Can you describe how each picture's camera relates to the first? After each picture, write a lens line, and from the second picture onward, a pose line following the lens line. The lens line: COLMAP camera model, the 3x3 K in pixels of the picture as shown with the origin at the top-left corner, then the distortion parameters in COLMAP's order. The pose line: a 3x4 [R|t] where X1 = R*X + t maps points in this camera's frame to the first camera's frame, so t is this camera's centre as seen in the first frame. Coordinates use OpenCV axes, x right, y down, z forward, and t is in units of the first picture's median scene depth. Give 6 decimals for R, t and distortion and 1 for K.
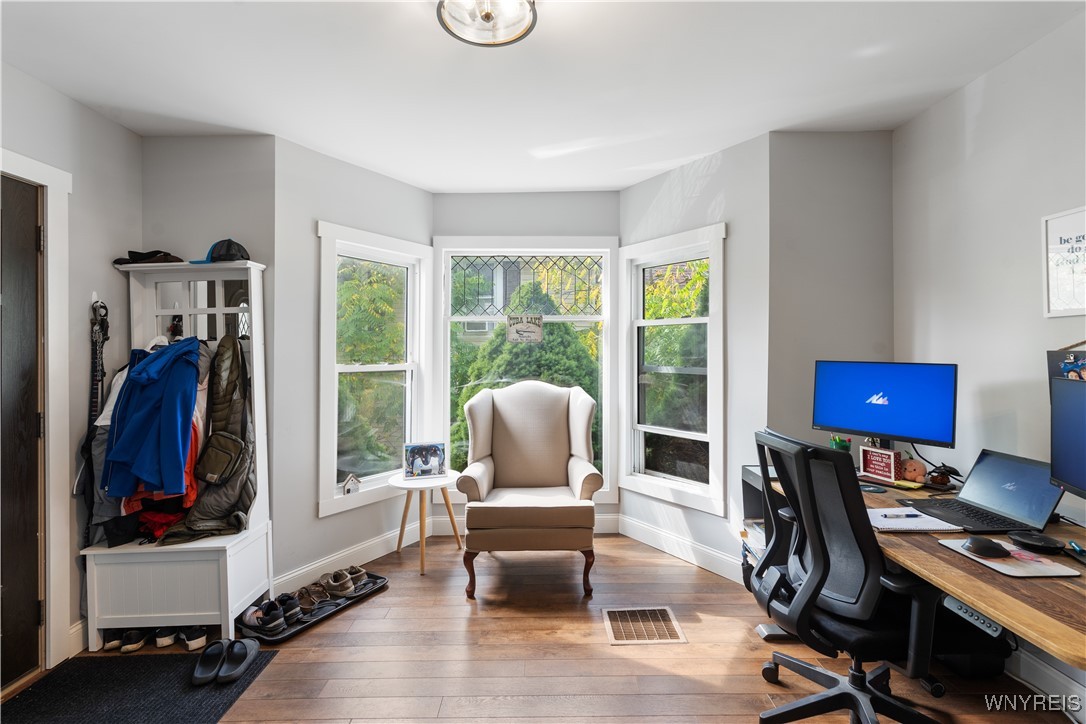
lens RADIAL K [[487.7, 0, 539.5], [0, 487.7, 345.9], [0, 0, 1]] dist [-0.003168, 0.000924]
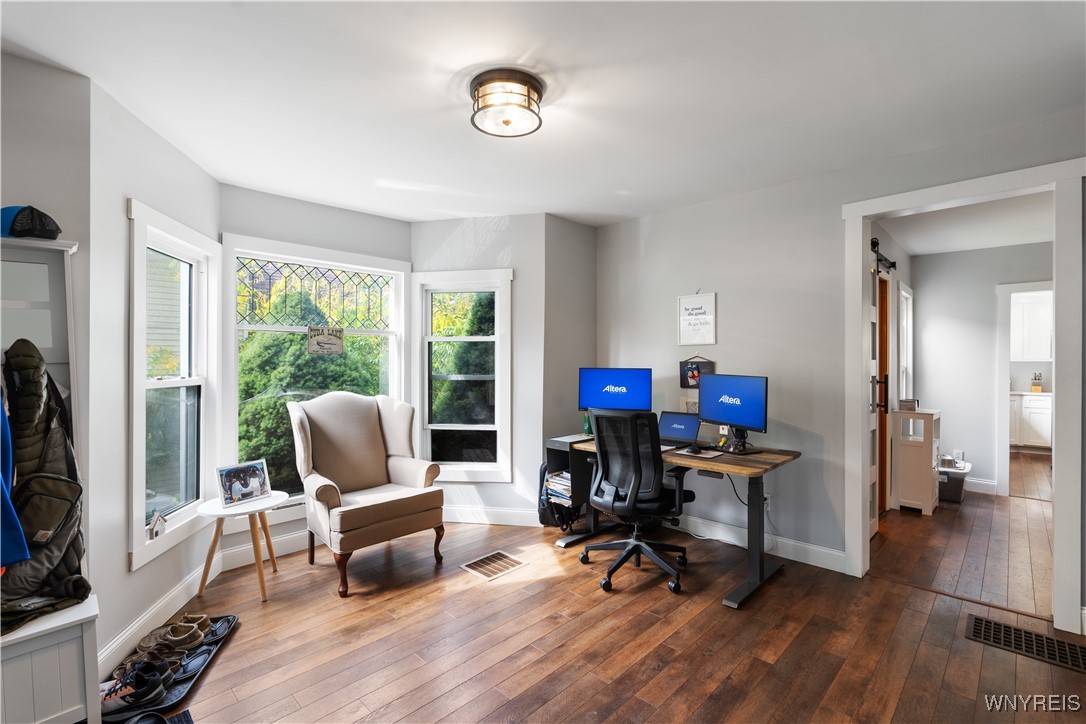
lens RADIAL K [[487.7, 0, 538.2], [0, 487.7, 363.7], [0, 0, 1]] dist [-0.003168, 0.000924]
pose [[0.710399, -0.003427, 0.703790, -0.576133], [-0.004269, 0.999949, 0.009179, 0.001699], [-0.703786, -0.009526, 0.710348, -0.035377]]
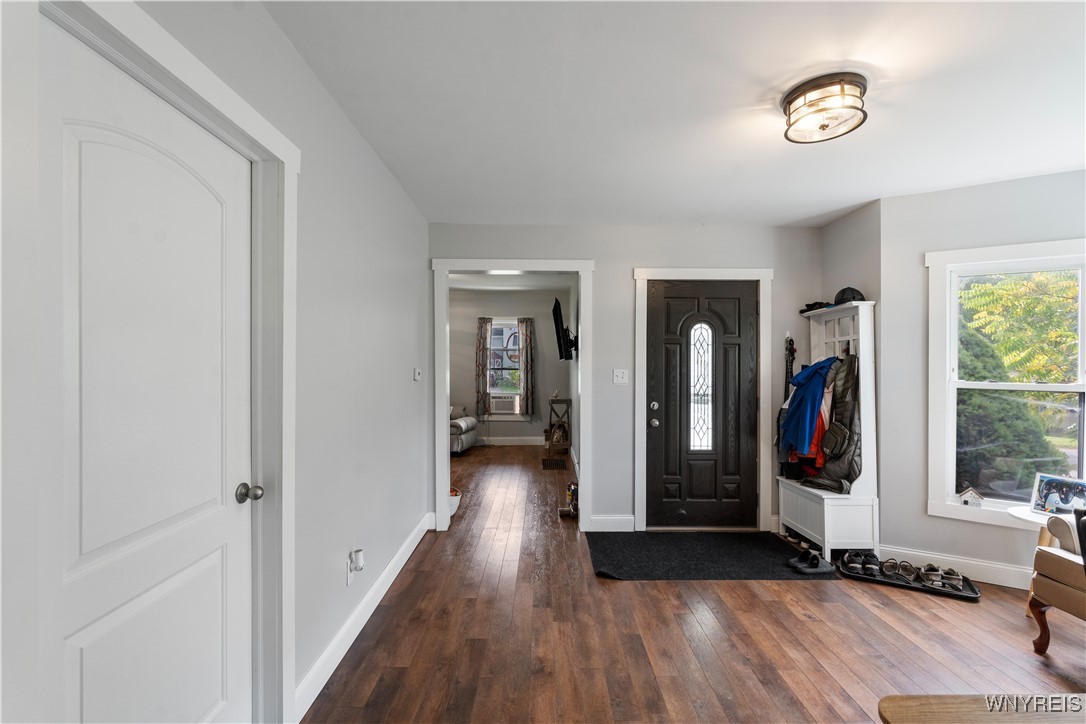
lens RADIAL K [[487.7, 0, 548.3], [0, 487.7, 361.4], [0, 0, 1]] dist [-0.003168, 0.000924]
pose [[0.004358, 0.001578, -0.999989, 0.721511], [0.006265, 0.999979, 0.001605, -0.011736], [0.999971, -0.006272, 0.004348, 0.120705]]
